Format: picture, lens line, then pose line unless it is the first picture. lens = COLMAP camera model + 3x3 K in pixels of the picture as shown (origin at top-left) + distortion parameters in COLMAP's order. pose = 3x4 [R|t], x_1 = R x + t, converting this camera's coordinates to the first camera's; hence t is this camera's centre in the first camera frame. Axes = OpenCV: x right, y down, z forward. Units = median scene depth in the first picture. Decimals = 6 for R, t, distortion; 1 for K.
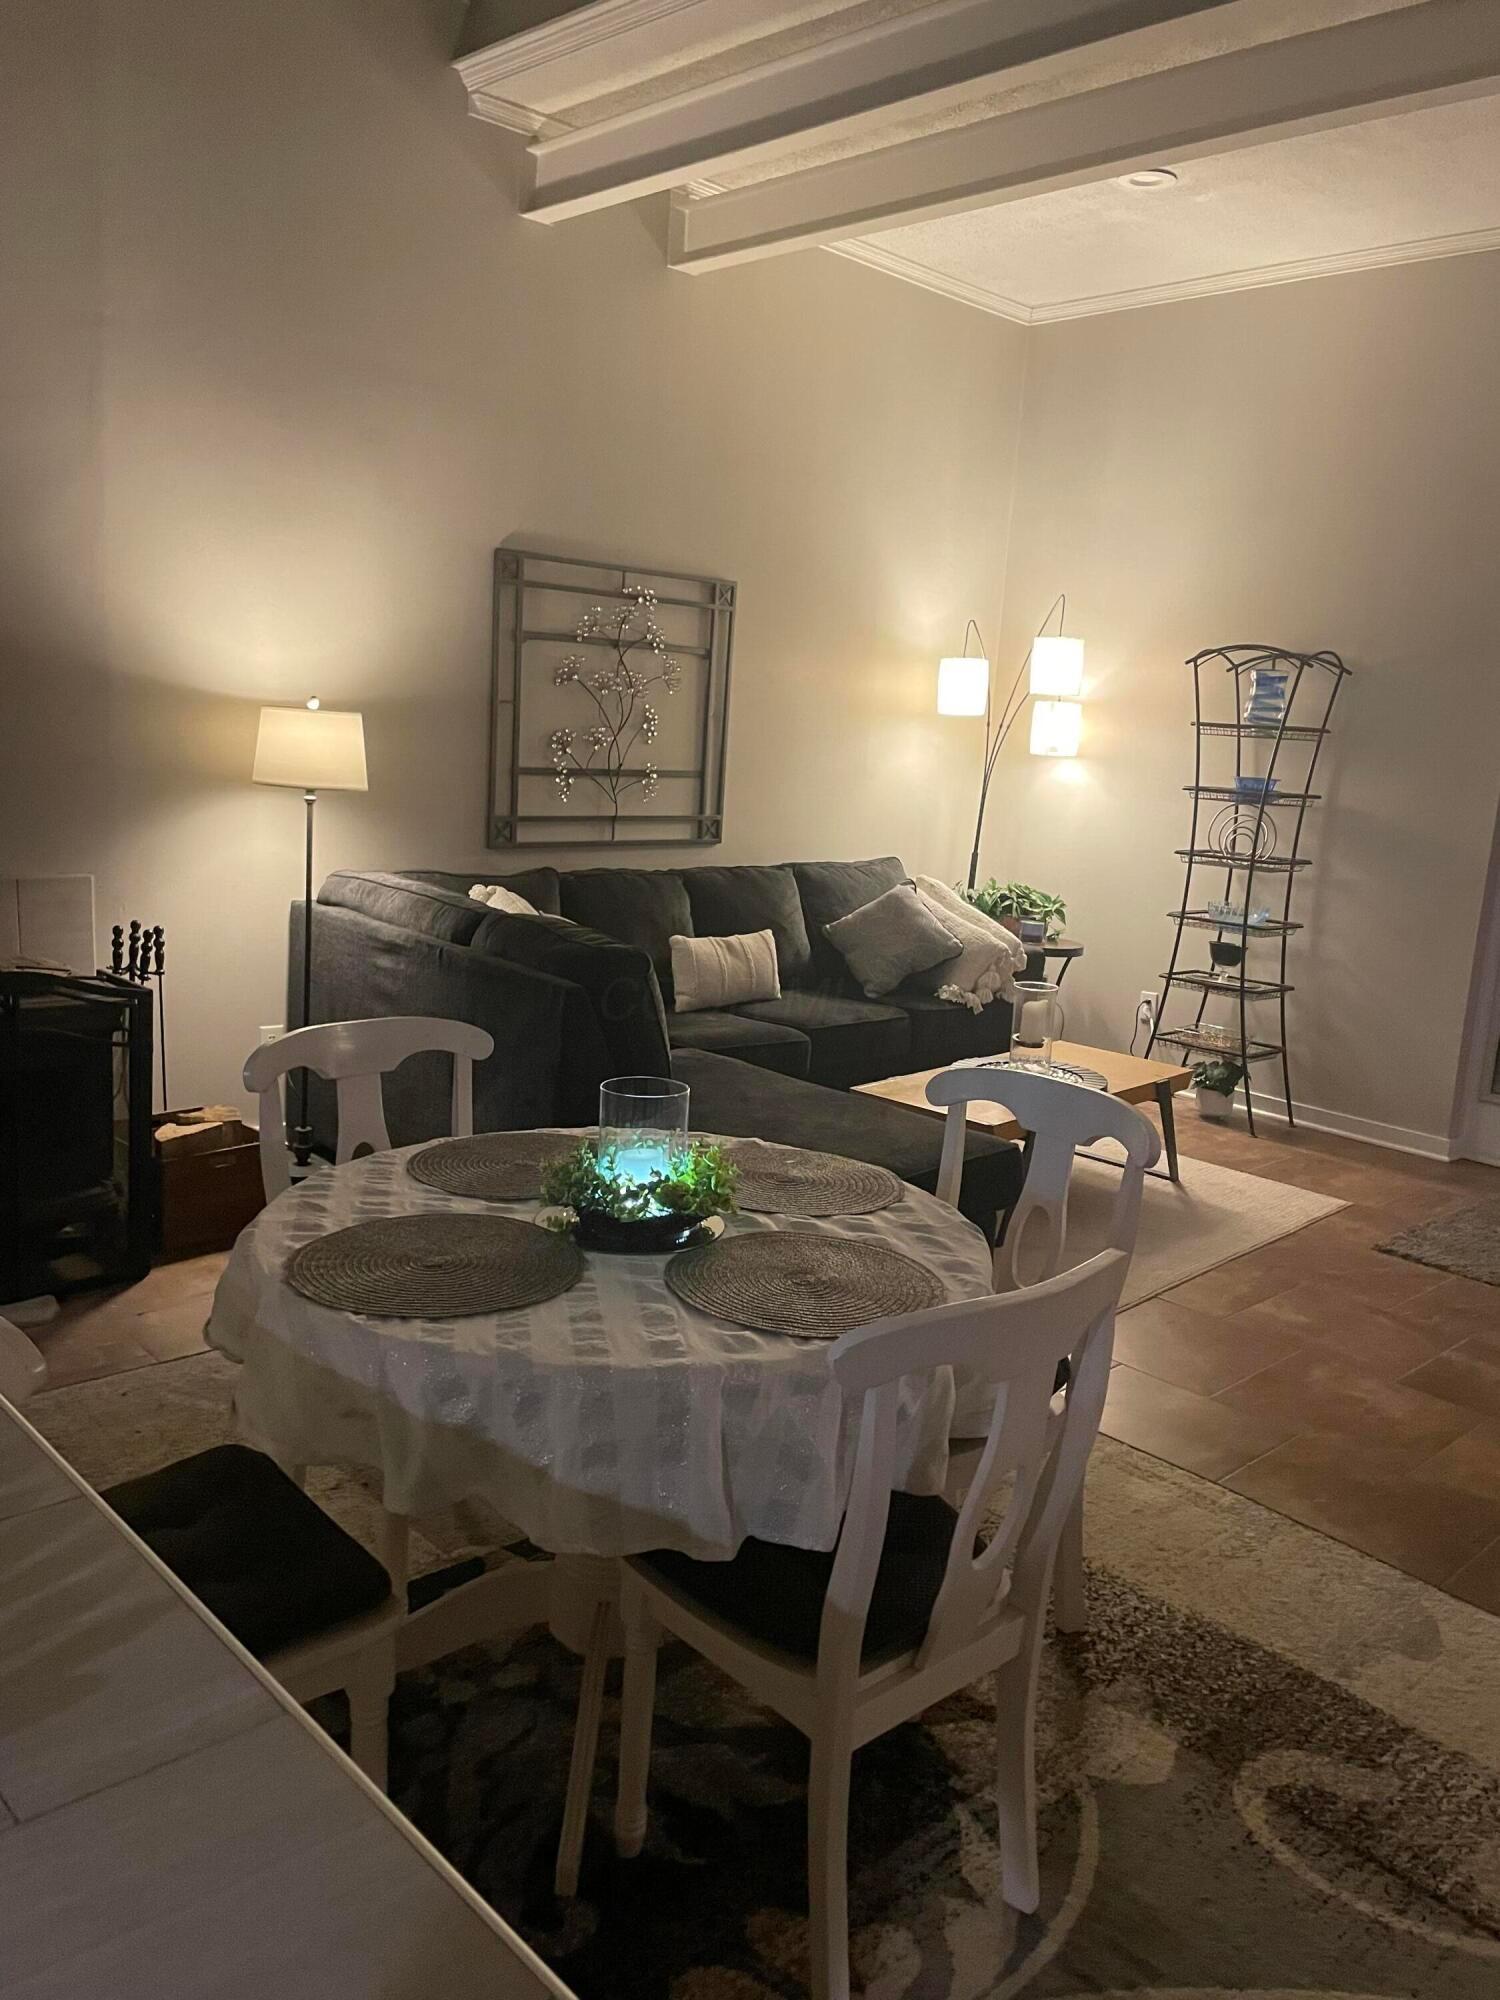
lens RADIAL K [[1515.5, 0, 758.8], [0, 1515.5, 995.5], [0, 0, 1]] dist [0.090717, -0.119426]
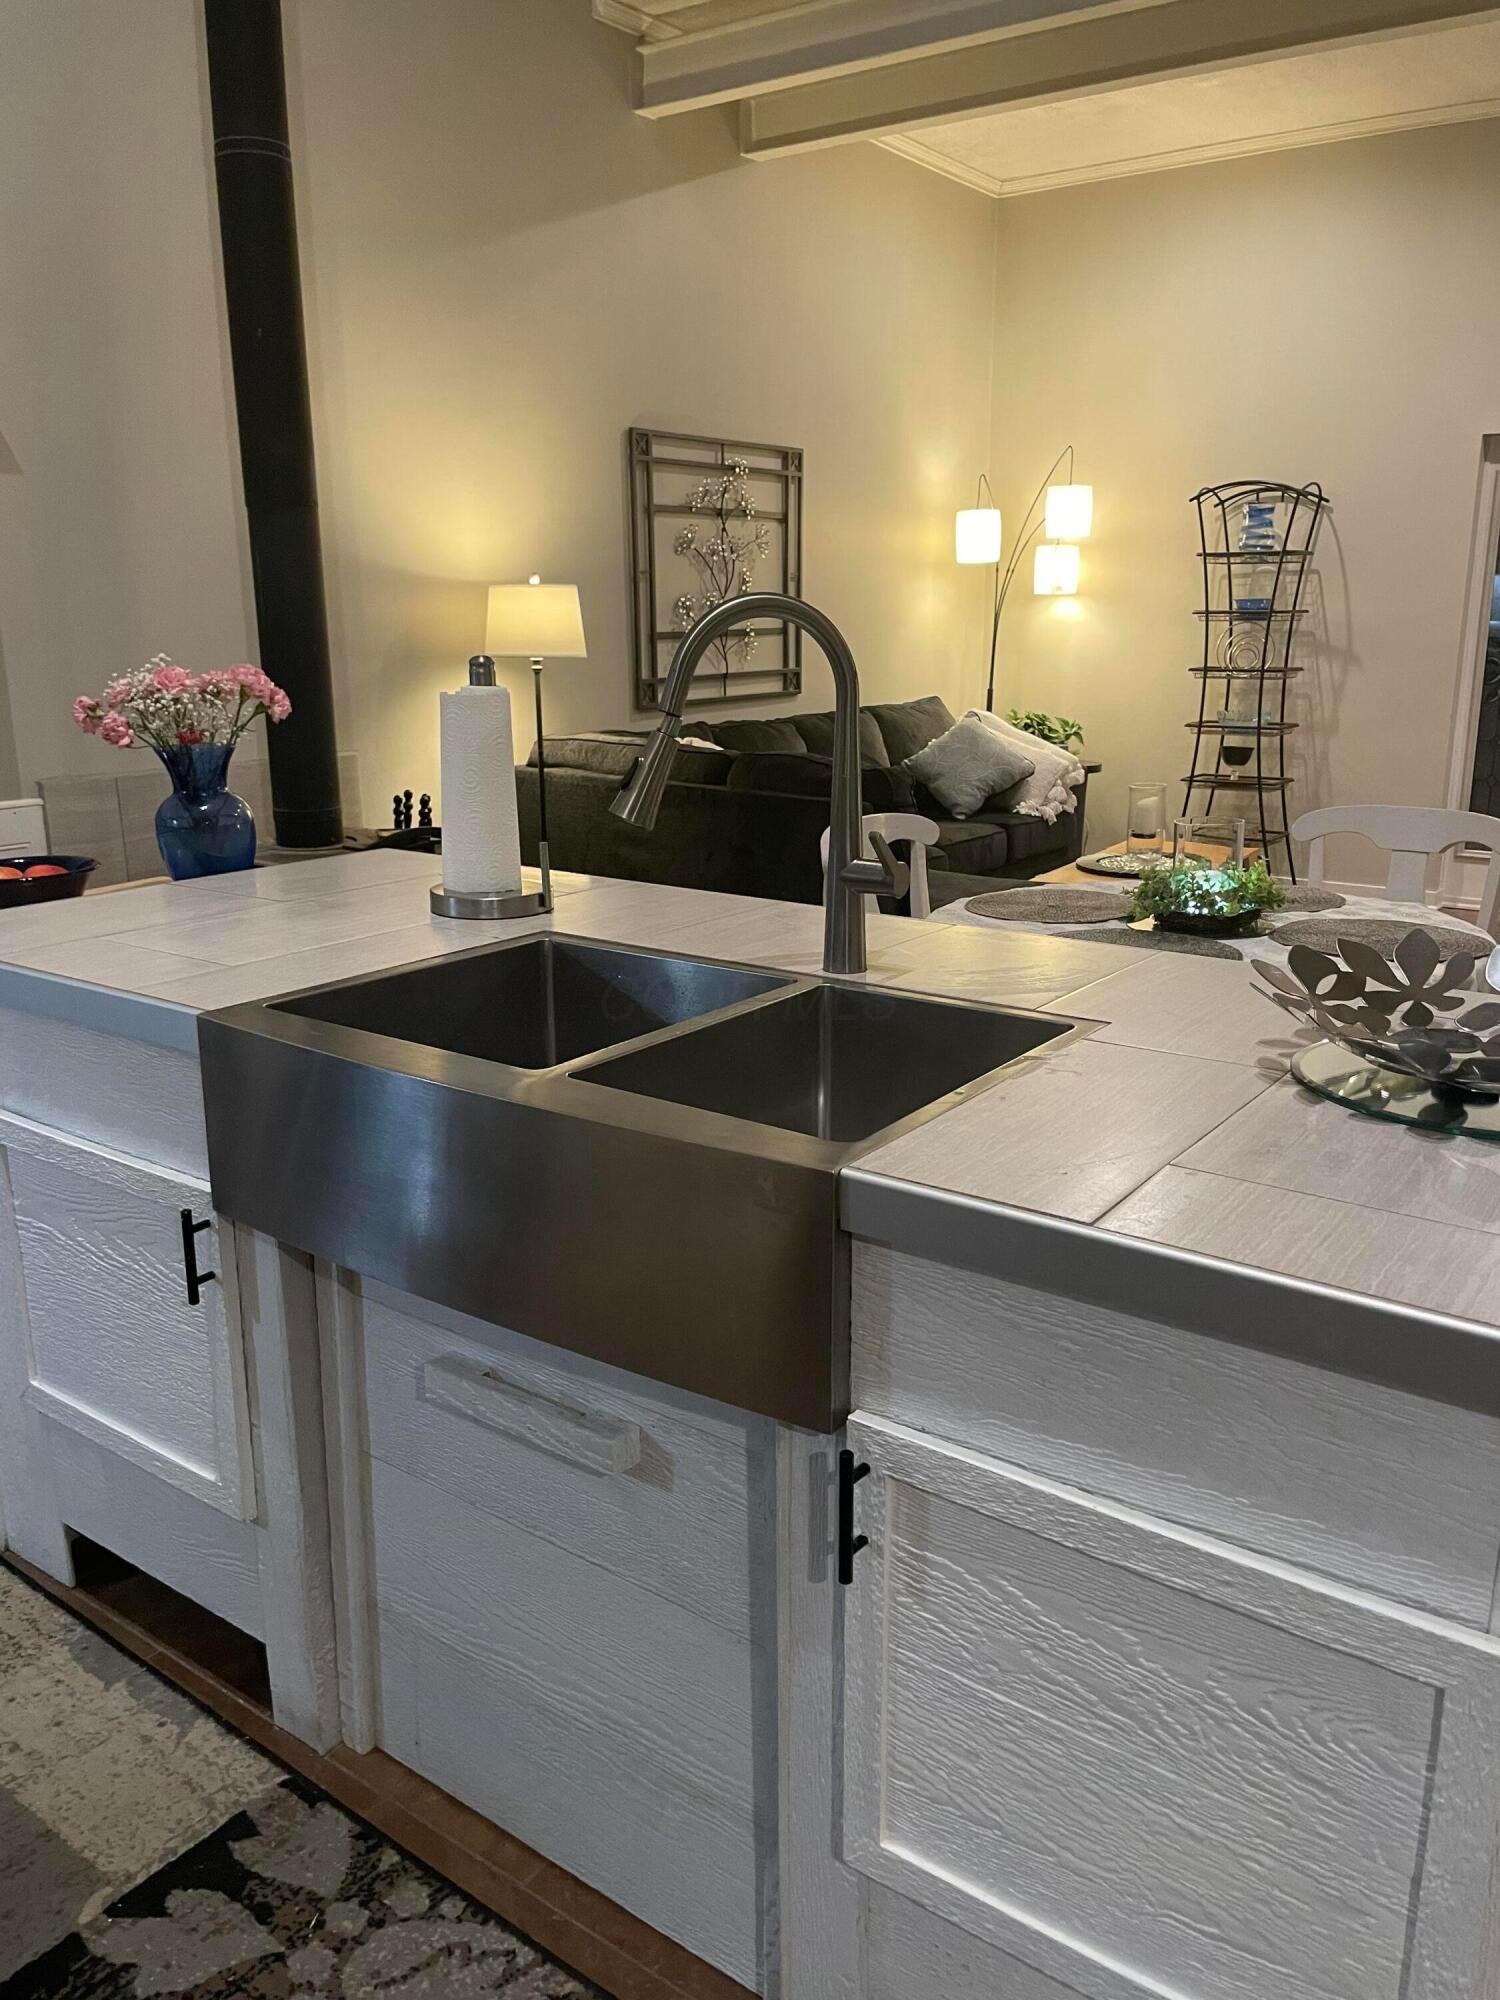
lens RADIAL K [[1515.5, 0, 771.5], [0, 1515.5, 979.9], [0, 0, 1]] dist [0.090717, -0.119426]
pose [[0.981212, -0.108980, 0.159207, -0.268541], [0.098439, 0.992486, 0.072678, 0.025352], [-0.165931, -0.055640, 0.984566, -0.102033]]
